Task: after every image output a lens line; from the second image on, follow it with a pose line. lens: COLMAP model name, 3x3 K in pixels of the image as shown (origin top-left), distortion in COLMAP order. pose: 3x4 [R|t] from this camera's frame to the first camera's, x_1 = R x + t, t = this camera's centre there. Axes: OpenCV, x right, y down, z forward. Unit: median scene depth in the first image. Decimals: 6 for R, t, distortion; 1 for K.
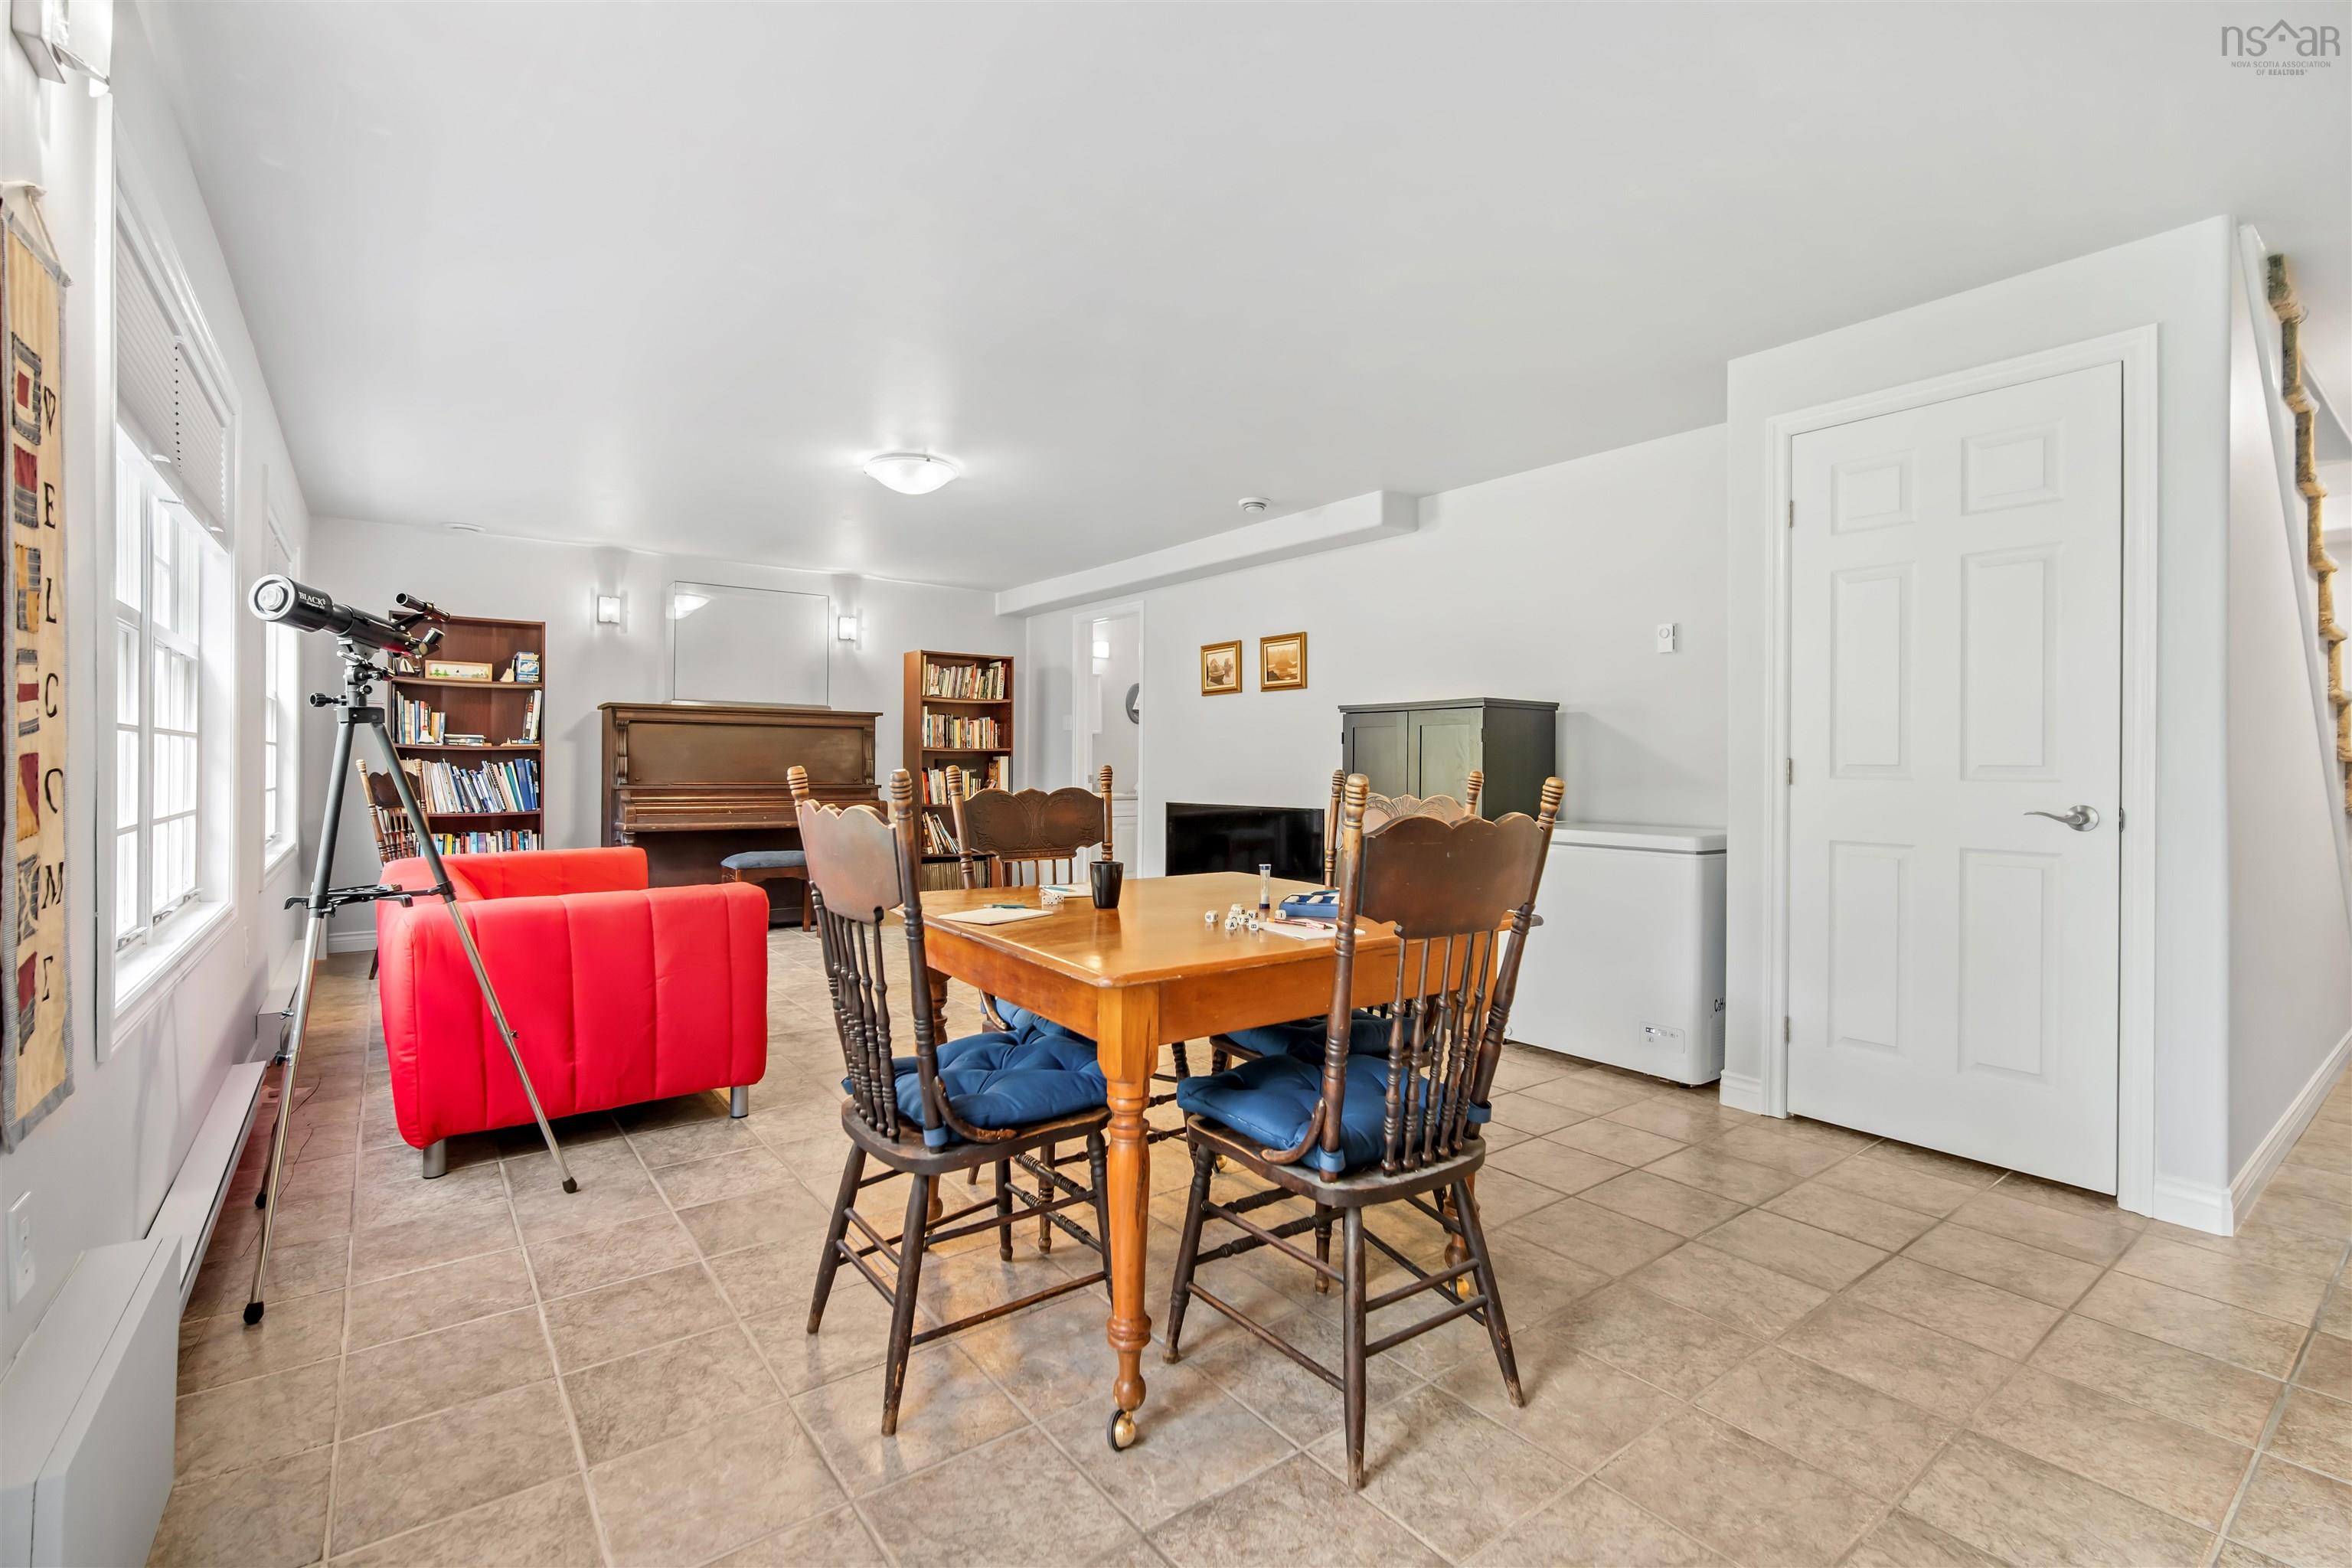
lens RADIAL K [[1022.3, 0, 1180.5], [0, 1022.3, 773.5], [0, 0, 1]] dist [-0.003057, -0.000079]
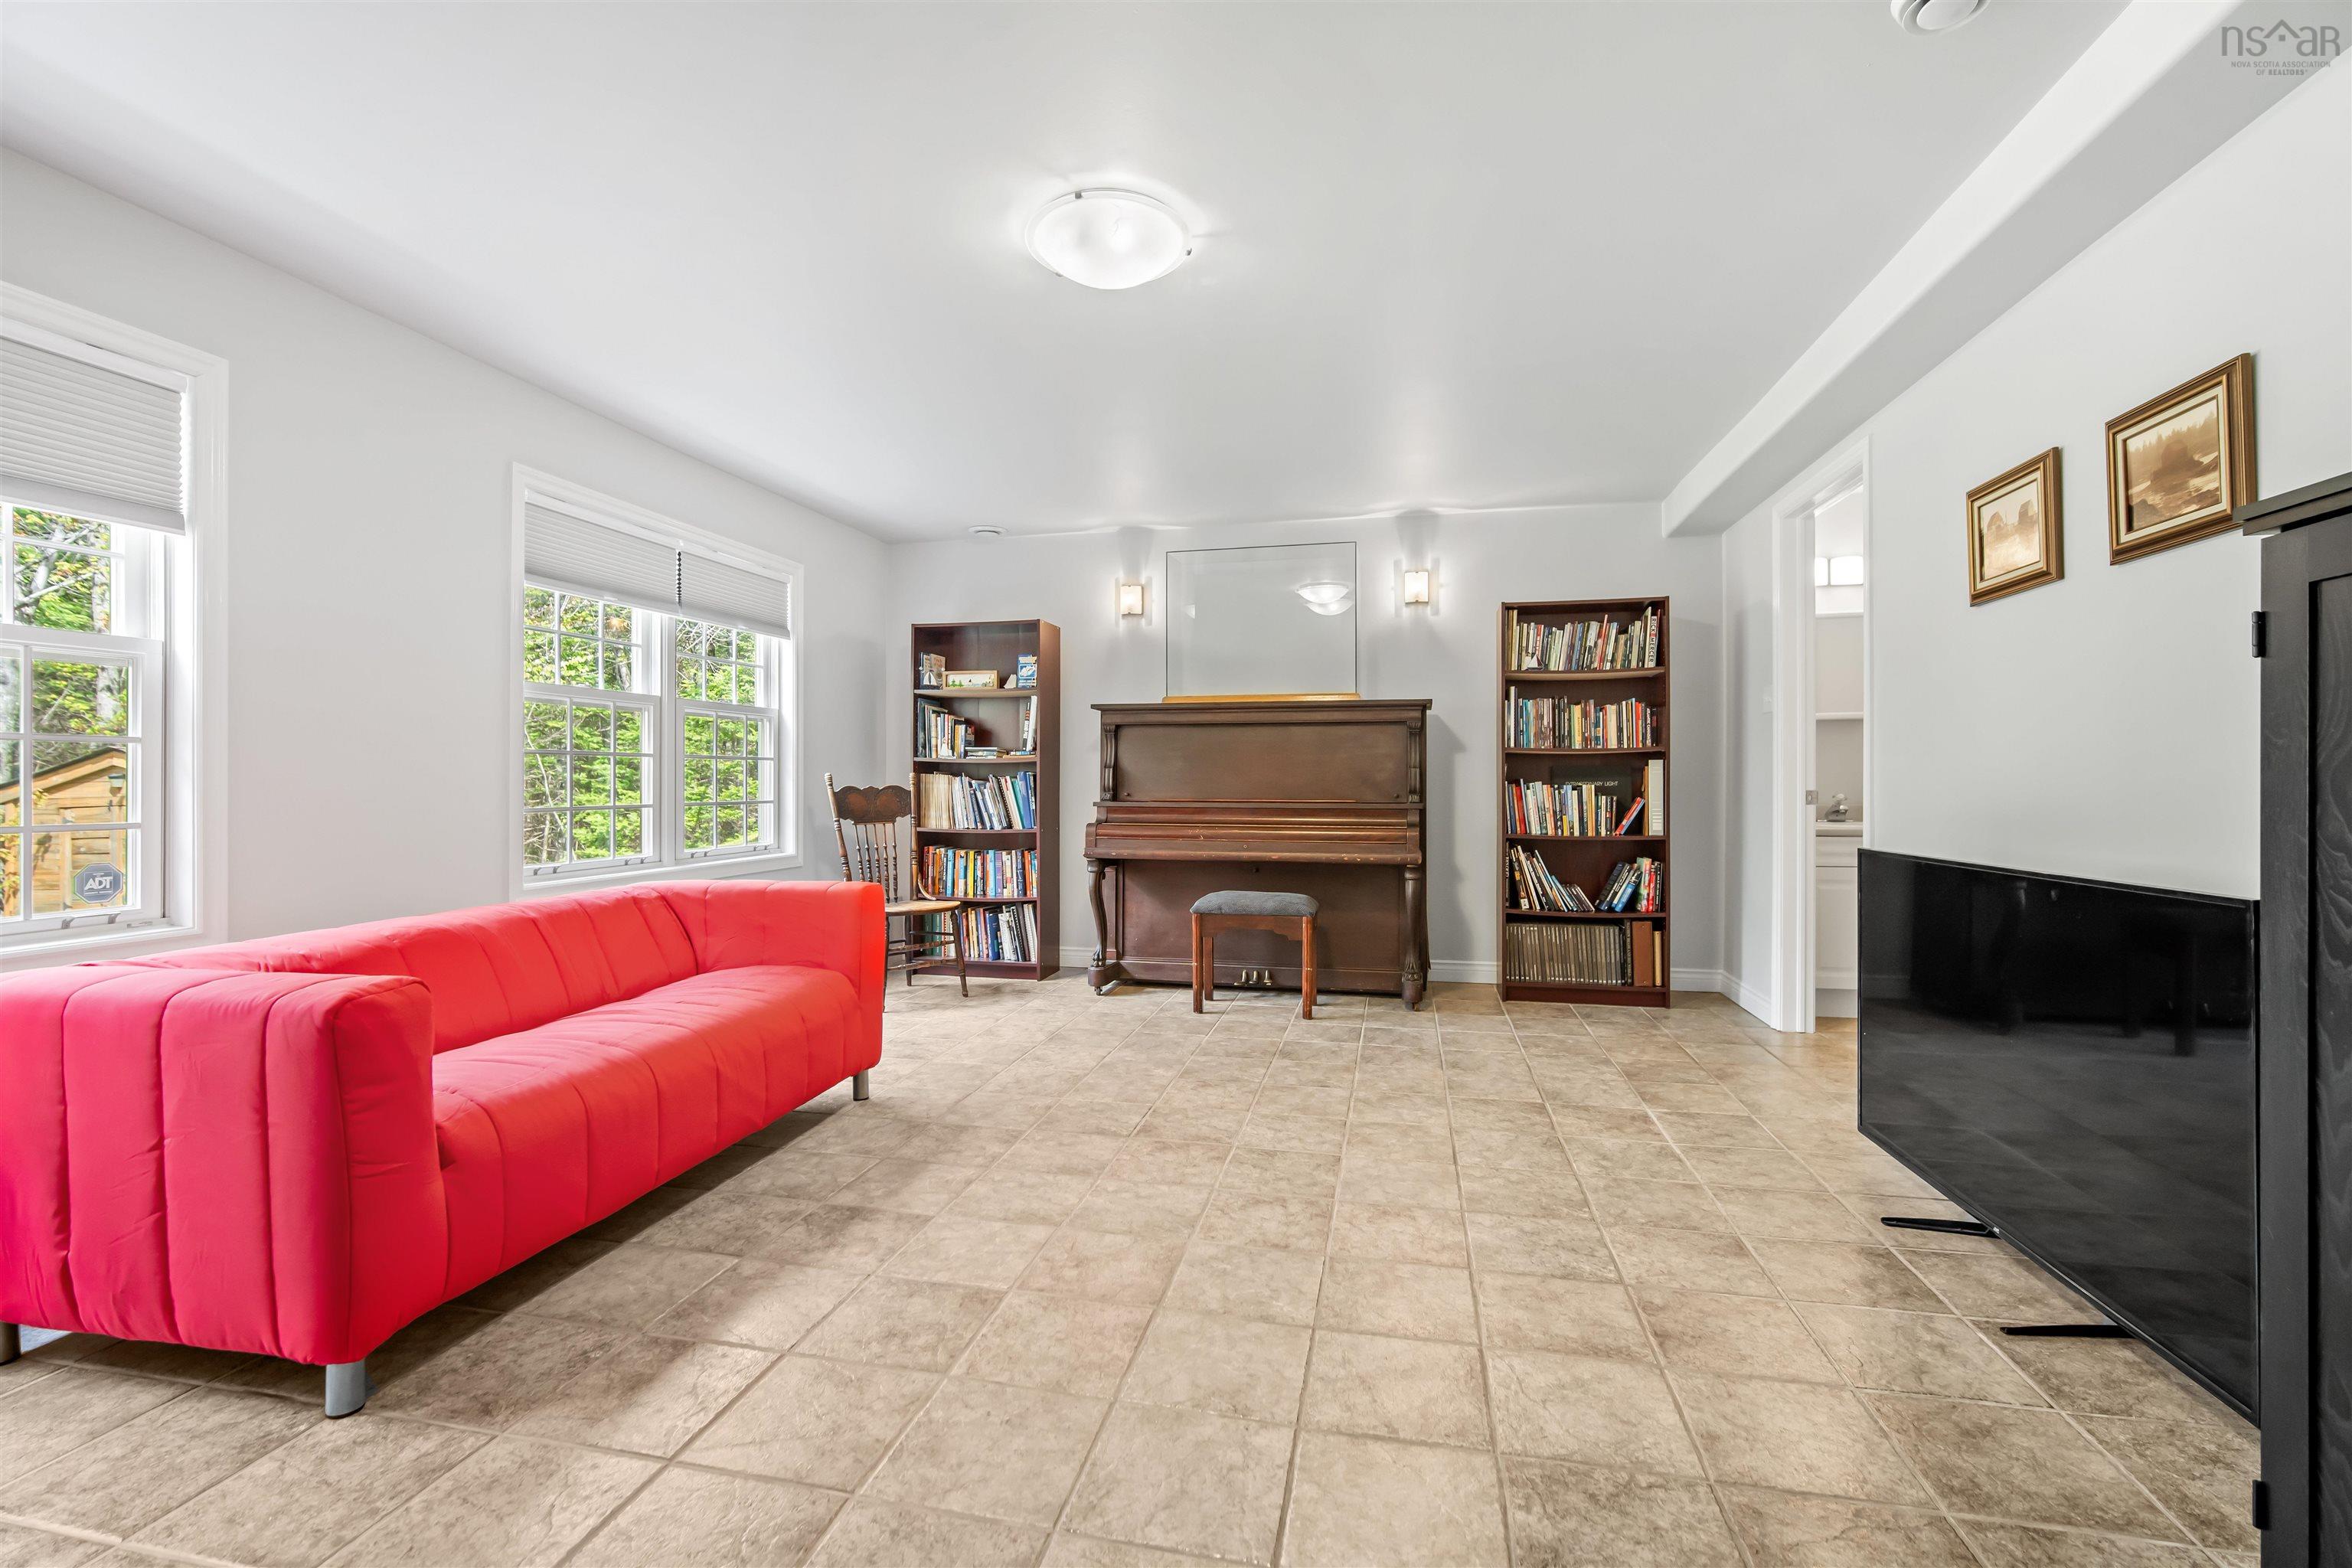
lens RADIAL K [[1022.3, 0, 1170.2], [0, 1022.3, 779.1], [0, 0, 1]] dist [-0.003057, -0.000079]
pose [[0.647537, -0.006542, -0.762006, 0.117261], [-0.001377, 0.999951, -0.009754, 0.000994], [0.762033, 0.007365, 0.647497, 0.423228]]
